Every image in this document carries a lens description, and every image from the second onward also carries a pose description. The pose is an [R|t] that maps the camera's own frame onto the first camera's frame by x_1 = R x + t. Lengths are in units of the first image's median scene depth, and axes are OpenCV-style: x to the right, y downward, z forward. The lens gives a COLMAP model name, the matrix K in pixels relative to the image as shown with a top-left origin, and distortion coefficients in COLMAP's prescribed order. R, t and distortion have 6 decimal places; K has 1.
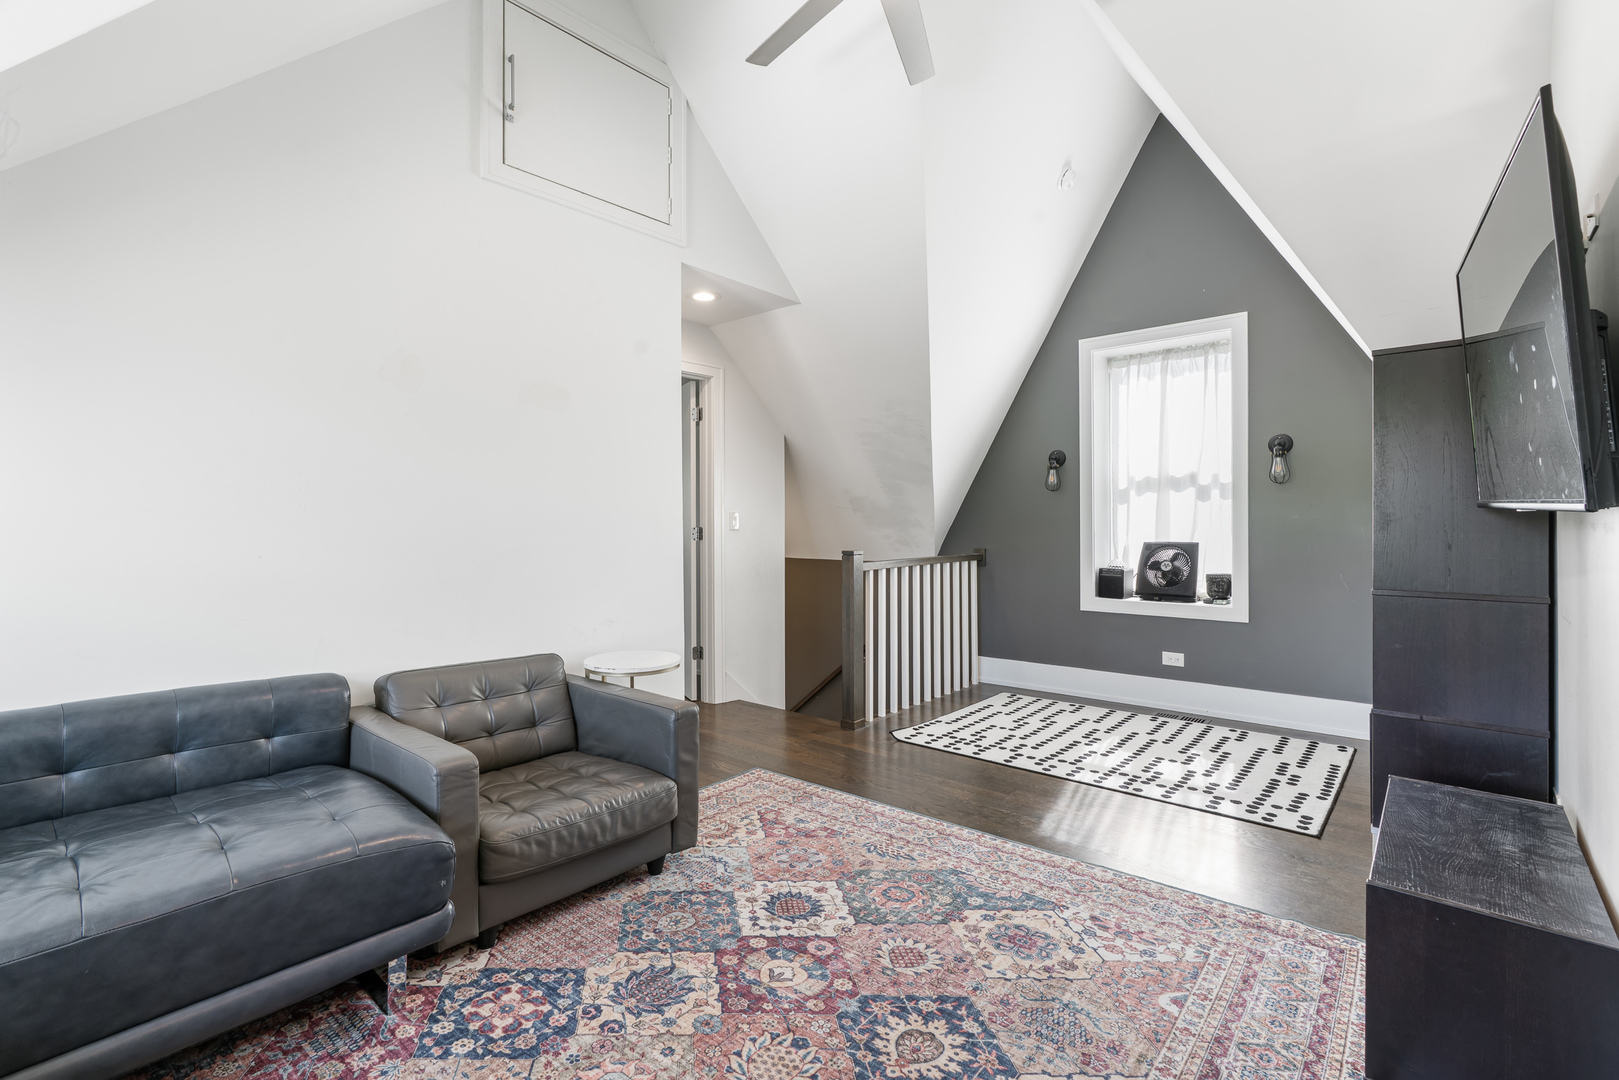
lens RADIAL K [[737.1, 0, 813.2], [0, 737.1, 535.4], [0, 0, 1]] dist [-0.002338, 0.000544]
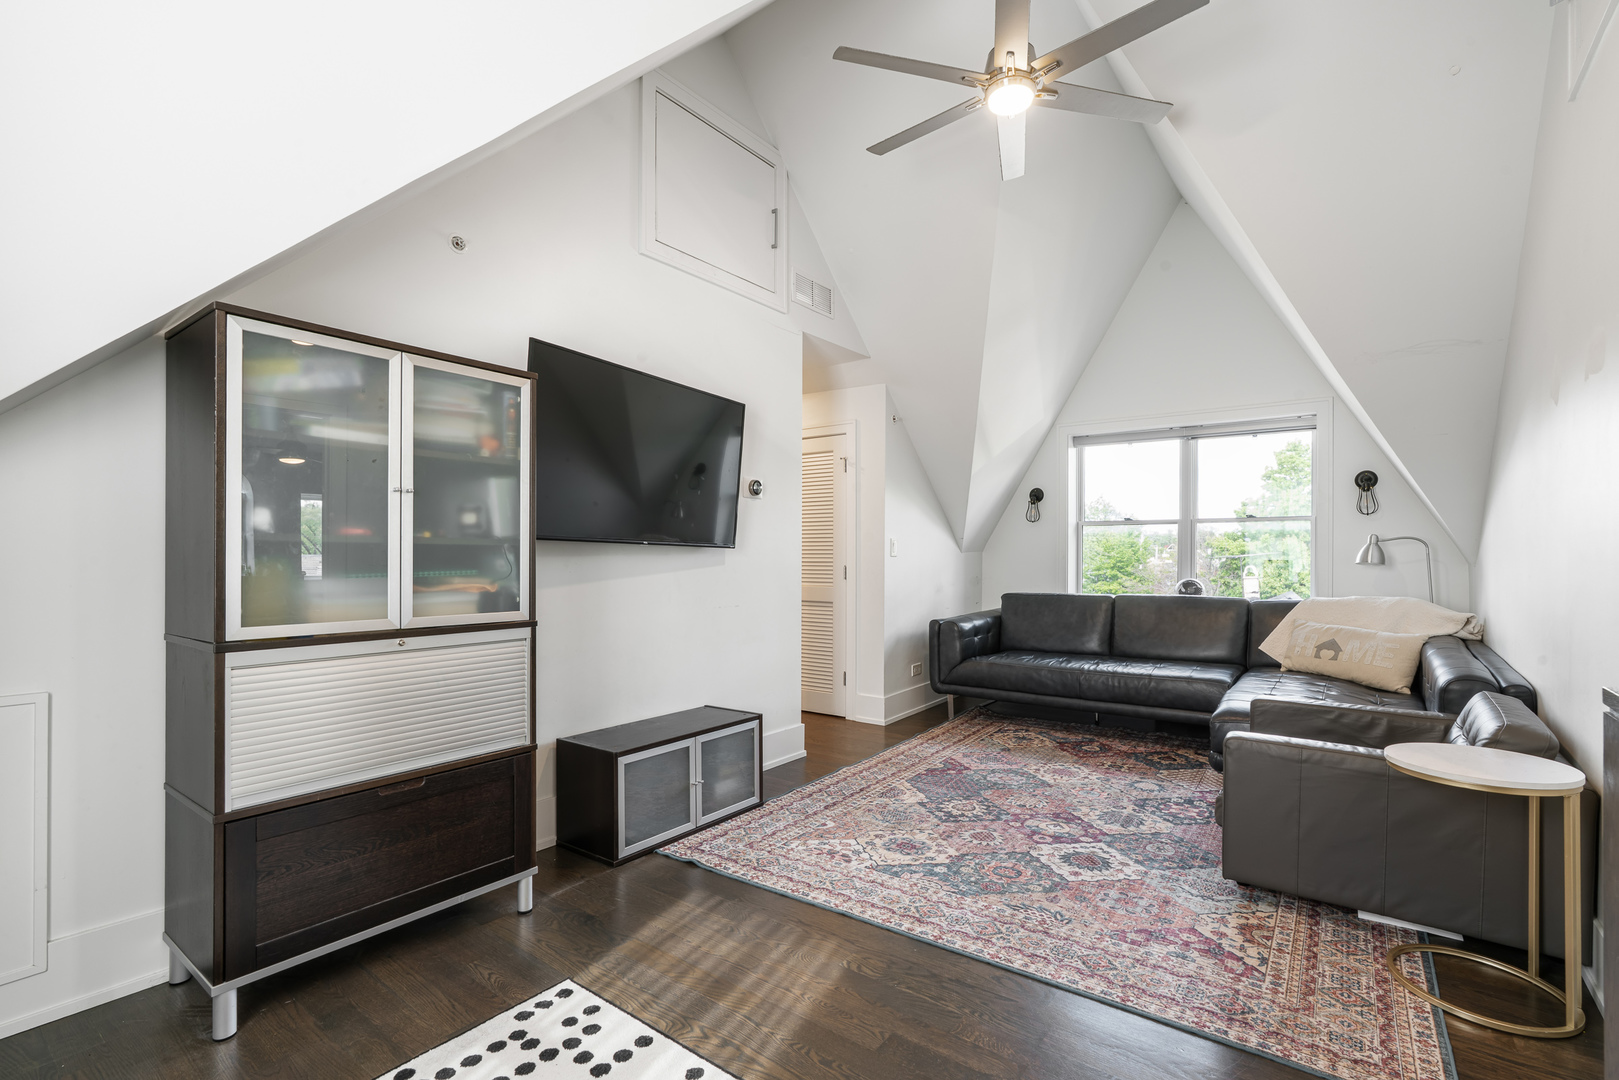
lens RADIAL K [[737.1, 0, 813.2], [0, 737.1, 535.4], [0, 0, 1]] dist [-0.002338, 0.000544]
pose [[-0.997392, 0.000312, -0.072173, 0.563232], [0.000906, 0.999966, -0.008200, -0.034864], [0.072168, -0.008244, -0.997358, 2.397847]]
